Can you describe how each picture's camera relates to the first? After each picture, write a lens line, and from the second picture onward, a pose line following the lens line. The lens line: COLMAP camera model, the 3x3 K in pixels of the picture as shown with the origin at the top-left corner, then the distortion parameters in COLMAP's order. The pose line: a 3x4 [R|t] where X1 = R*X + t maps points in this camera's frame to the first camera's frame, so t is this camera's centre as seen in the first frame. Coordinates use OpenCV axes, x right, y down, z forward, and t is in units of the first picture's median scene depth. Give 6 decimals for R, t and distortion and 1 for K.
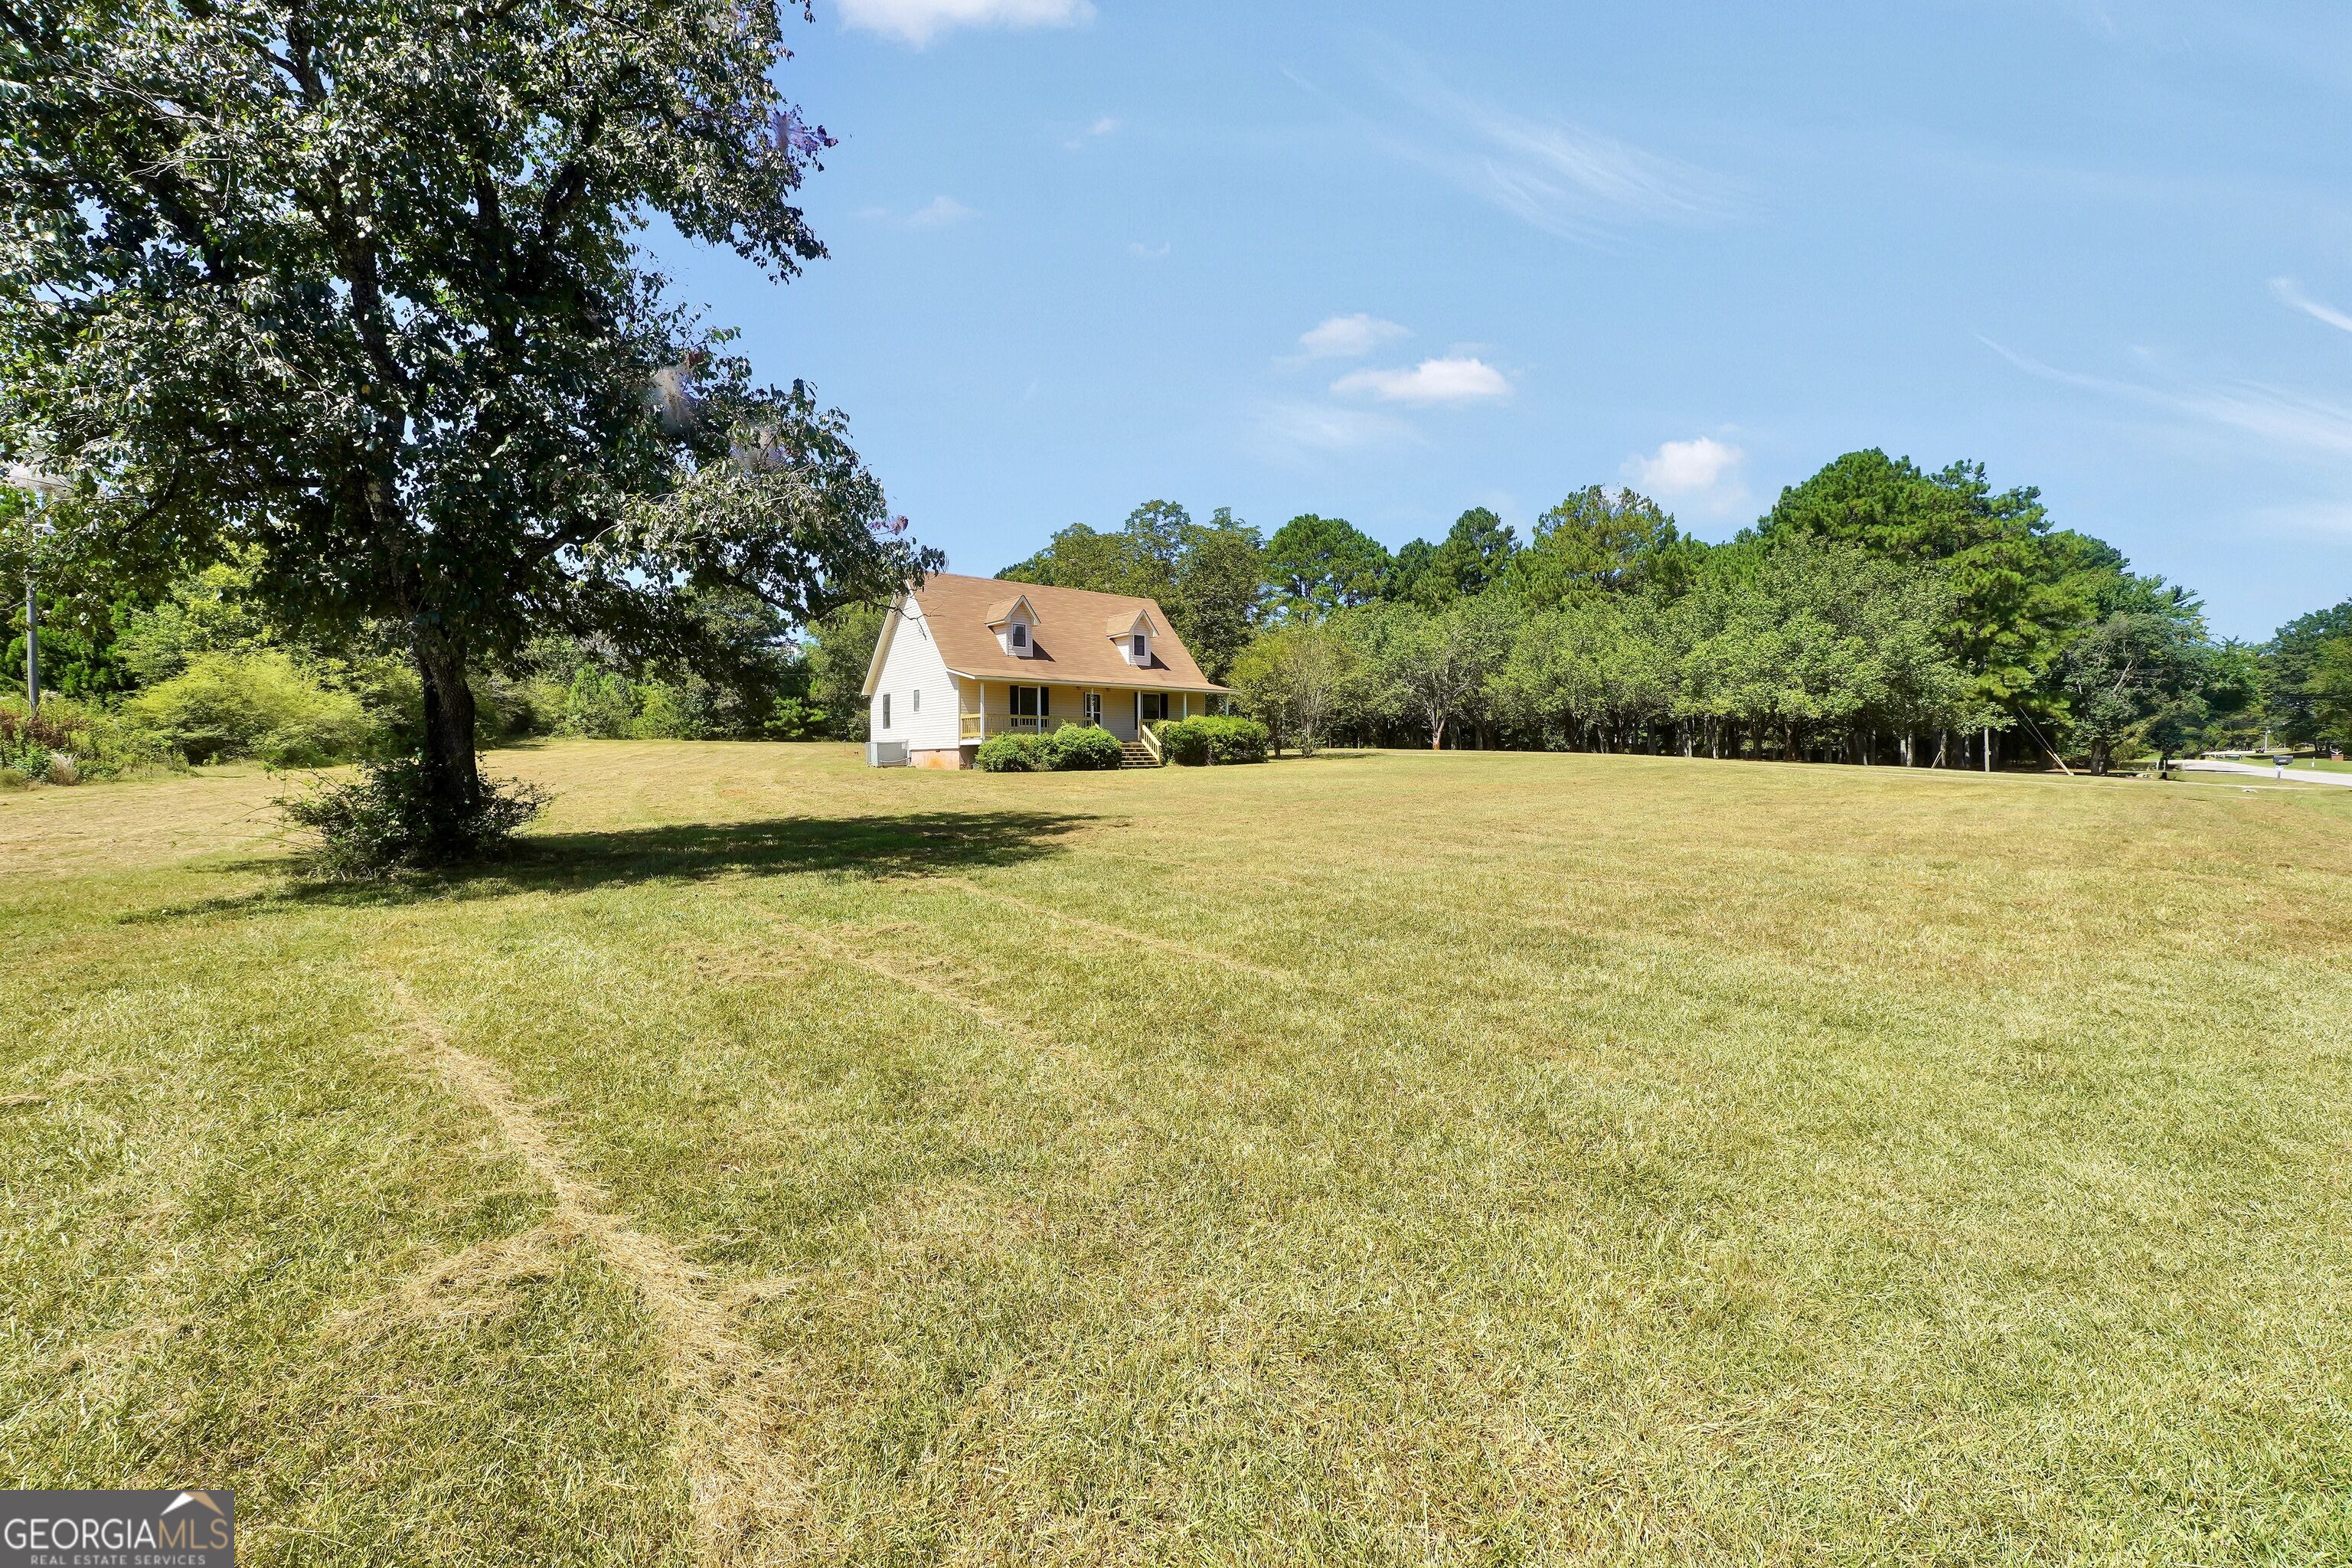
lens RADIAL K [[1009.5, 0, 1182.1], [0, 1009.5, 777.6], [0, 0, 1]] dist [-0.007697, 0.002744]
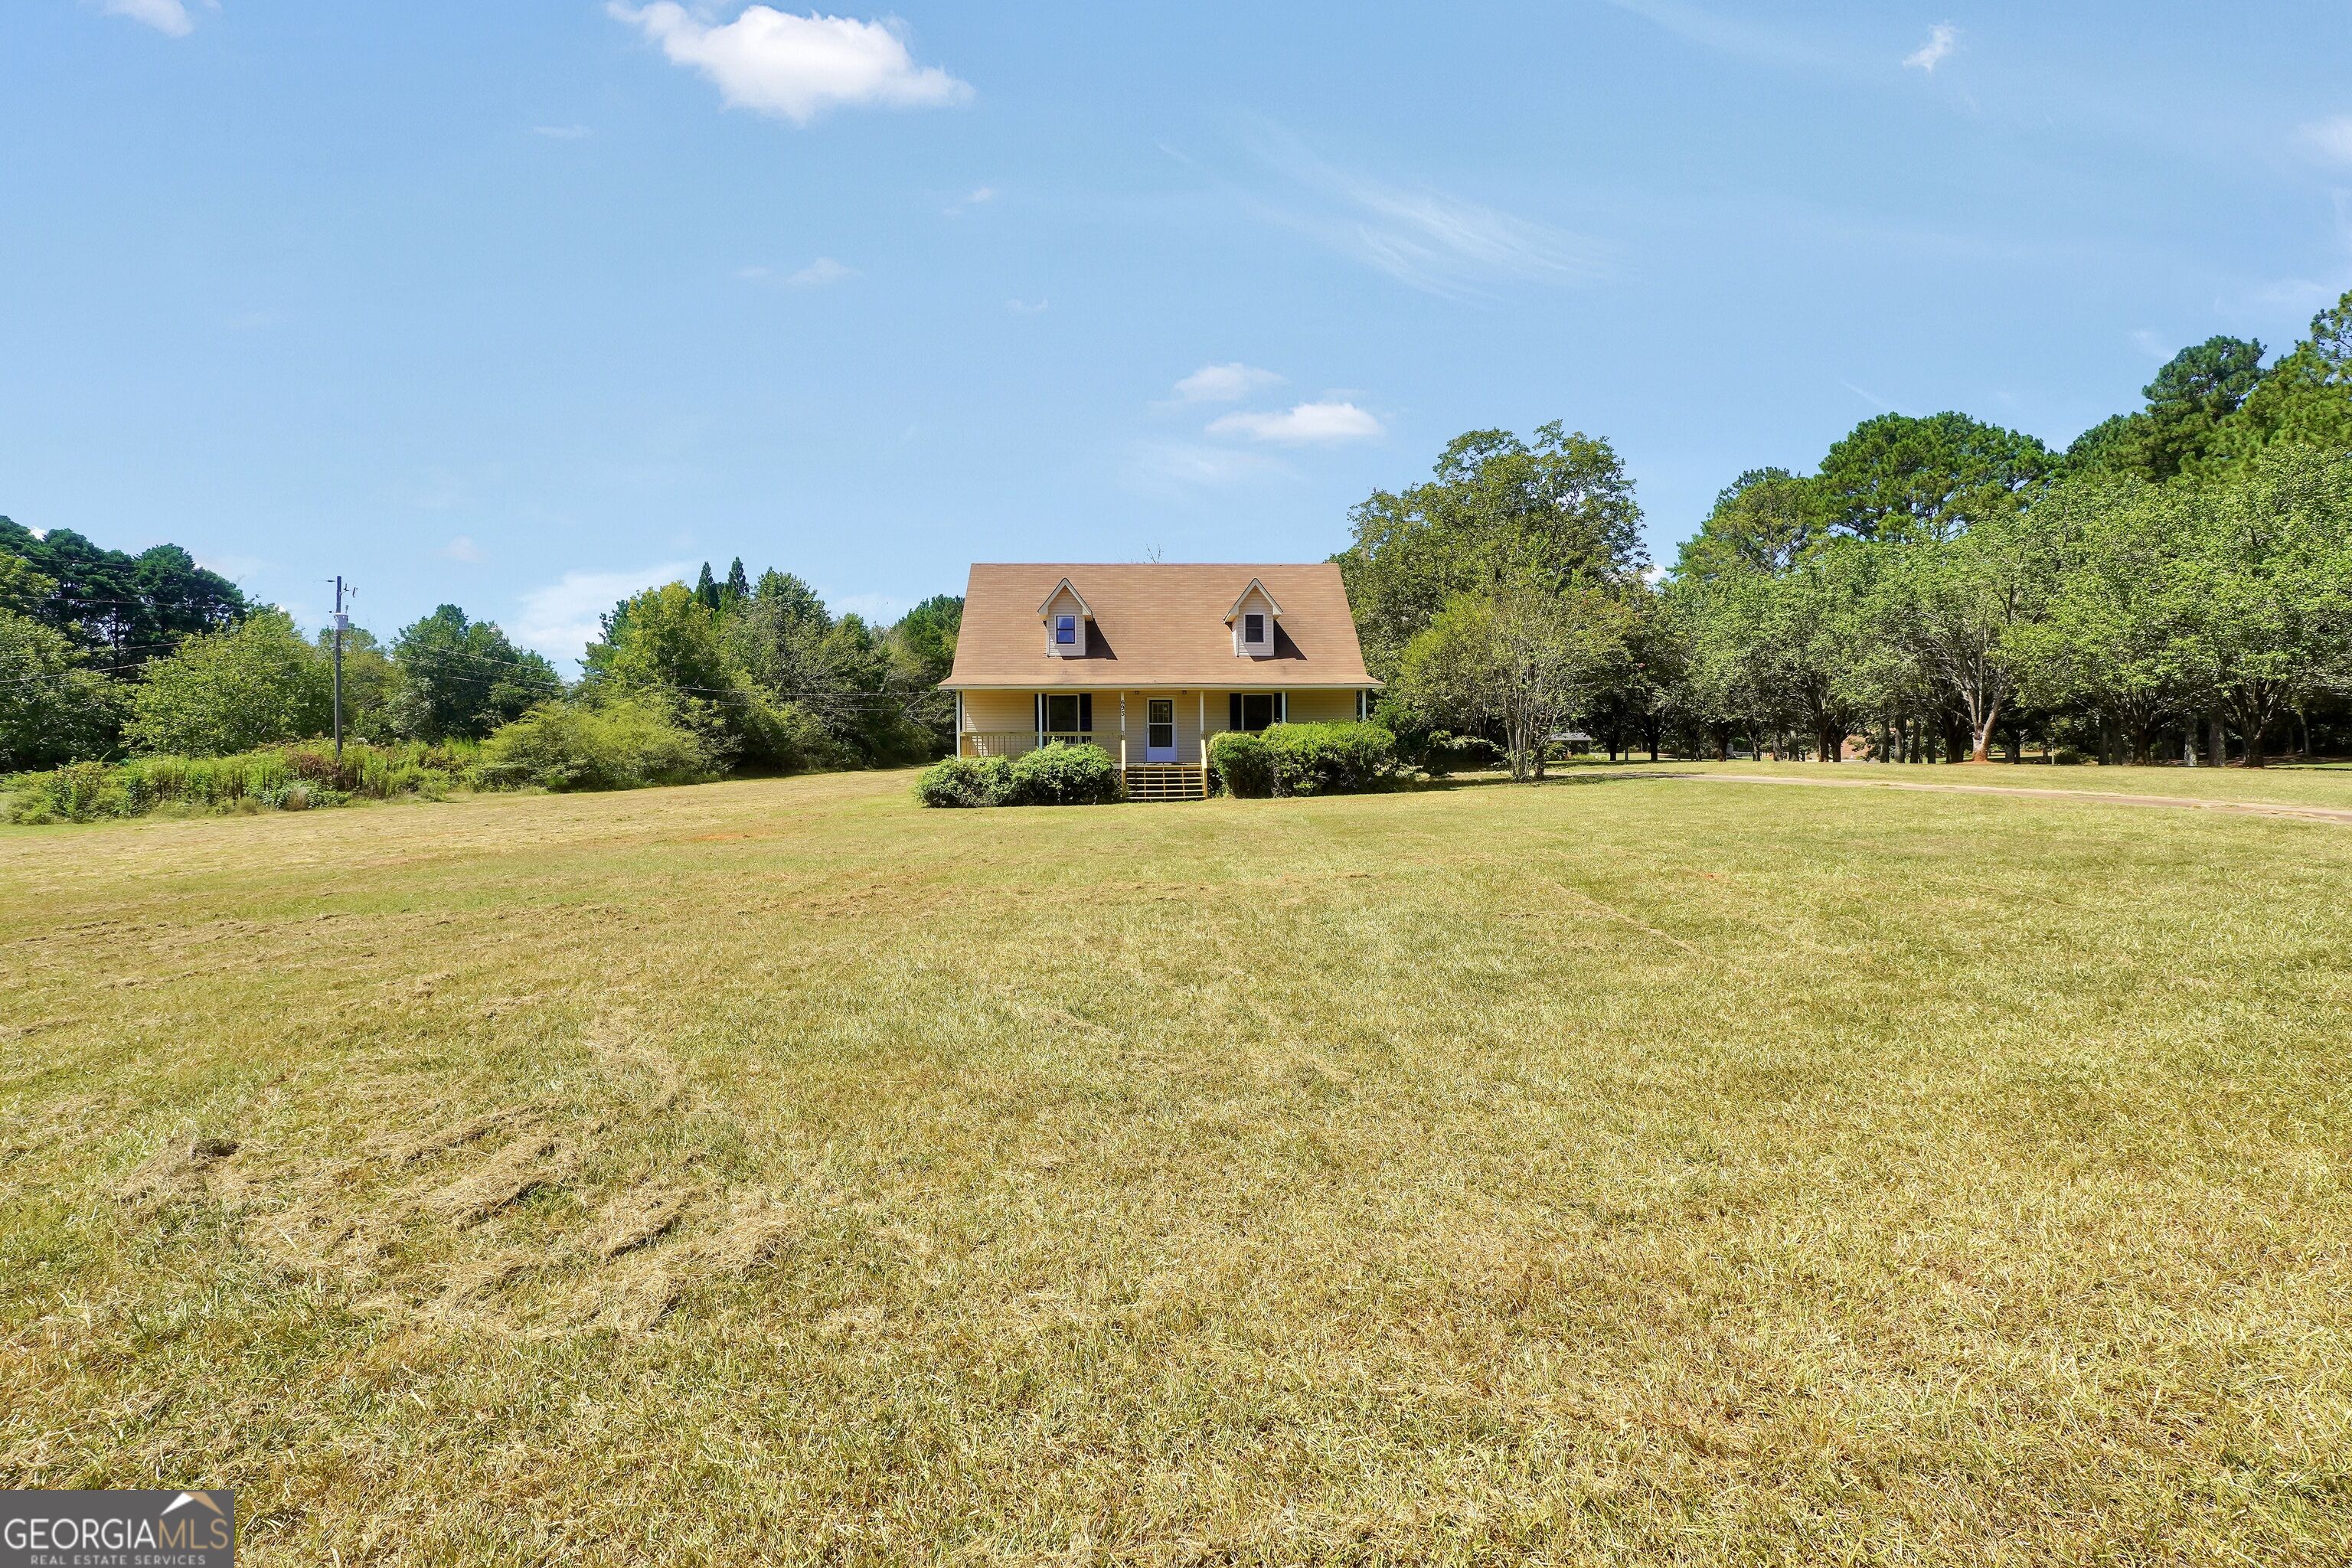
lens RADIAL K [[1009.5, 0, 1174.7], [0, 1009.5, 768.3], [0, 0, 1]] dist [-0.007697, 0.002744]
pose [[0.800880, -0.006349, -0.598791, 0.335819], [-0.003151, 0.999885, -0.014815, -0.018832], [0.598816, 0.013752, 0.800768, 0.377454]]
